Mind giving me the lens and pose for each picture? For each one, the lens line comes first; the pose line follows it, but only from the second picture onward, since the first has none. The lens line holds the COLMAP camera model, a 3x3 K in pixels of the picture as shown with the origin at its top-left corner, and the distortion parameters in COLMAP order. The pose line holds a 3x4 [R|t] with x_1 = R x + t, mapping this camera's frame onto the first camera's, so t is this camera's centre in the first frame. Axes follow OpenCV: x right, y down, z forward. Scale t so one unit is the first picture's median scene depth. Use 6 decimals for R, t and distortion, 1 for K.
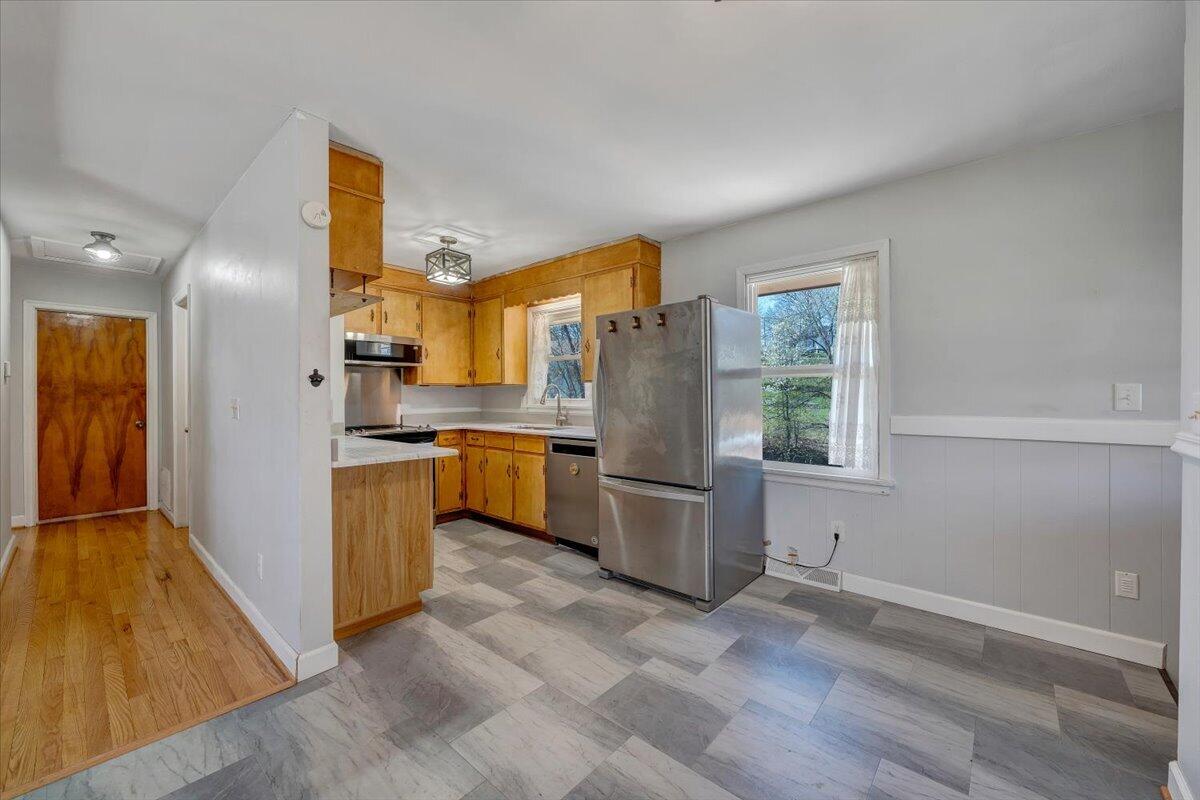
lens RADIAL K [[465.1, 0, 598.7], [0, 465.1, 397.0], [0, 0, 1]] dist [-0.001555, -0.000353]
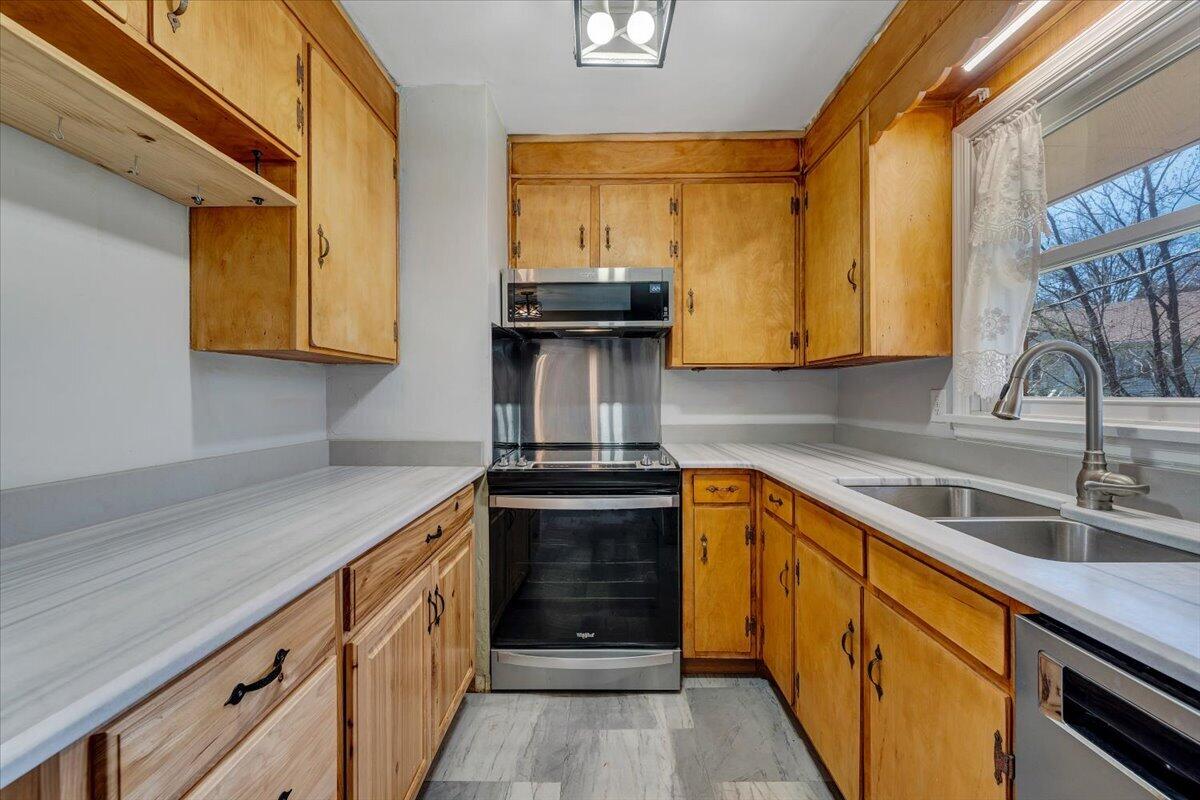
lens RADIAL K [[465.1, 0, 598.7], [0, 465.1, 397.0], [0, 0, 1]] dist [-0.001555, -0.000353]
pose [[0.650937, 0.006967, -0.759100, -0.067485], [-0.002128, 0.999971, 0.007353, 0.001825], [0.759129, -0.003171, 0.650932, 0.622507]]
